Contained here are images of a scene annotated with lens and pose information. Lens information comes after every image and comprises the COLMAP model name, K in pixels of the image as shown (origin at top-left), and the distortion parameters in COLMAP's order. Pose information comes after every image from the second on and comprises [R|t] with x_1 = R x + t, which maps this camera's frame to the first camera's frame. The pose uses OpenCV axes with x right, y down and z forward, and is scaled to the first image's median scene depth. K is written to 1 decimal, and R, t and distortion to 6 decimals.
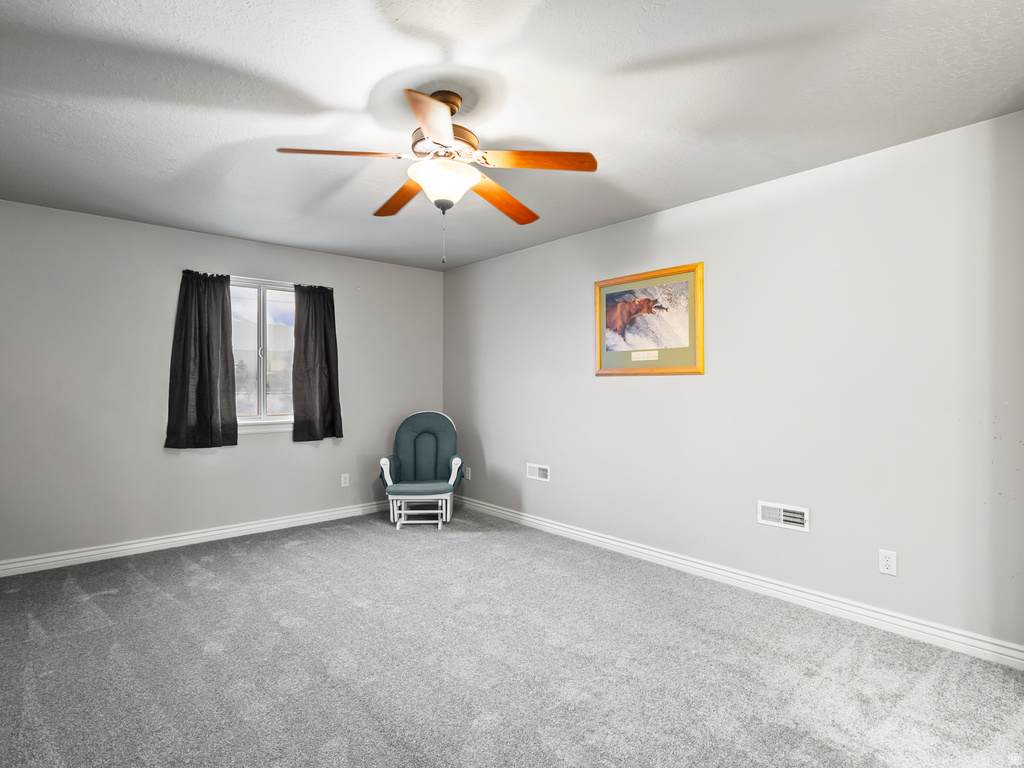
lens RADIAL K [[532.6, 0, 511.4], [0, 532.6, 378.2], [0, 0, 1]] dist [0.001307, 0.002239]
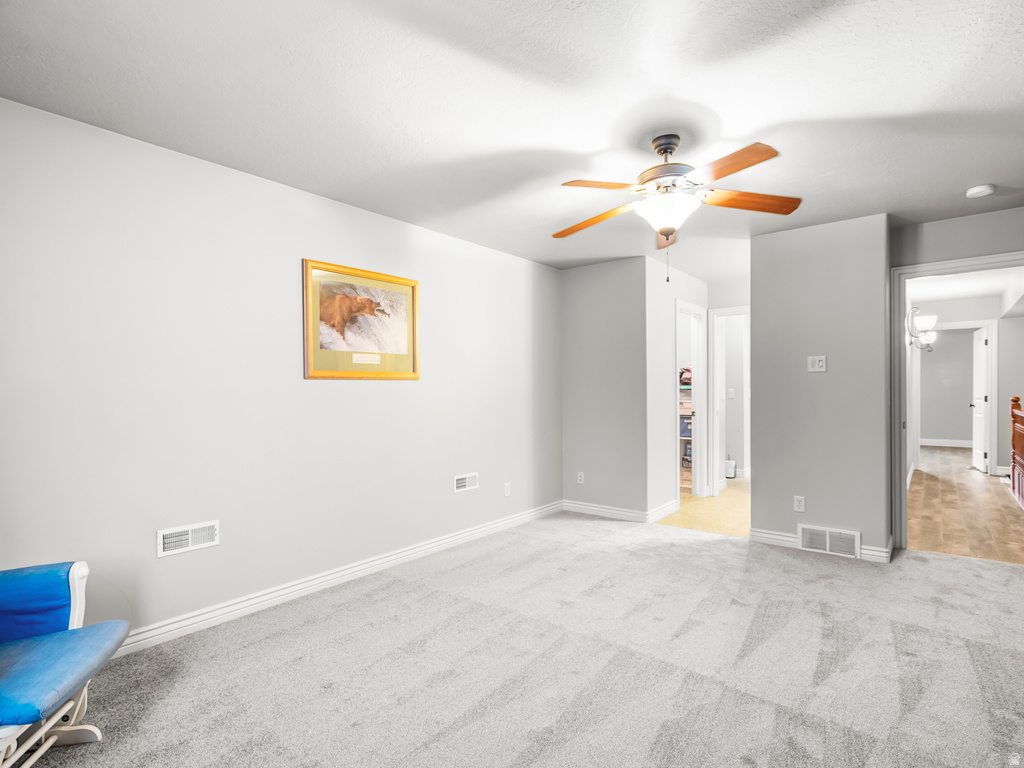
lens RADIAL K [[532.6, 0, 510.4], [0, 532.6, 390.5], [0, 0, 1]] dist [0.001307, 0.002239]
pose [[-0.167701, 0.005321, 0.985824, -0.717545], [0.004255, 0.999980, -0.004673, 0.019606], [-0.985829, 0.003411, -0.167720, 0.899645]]
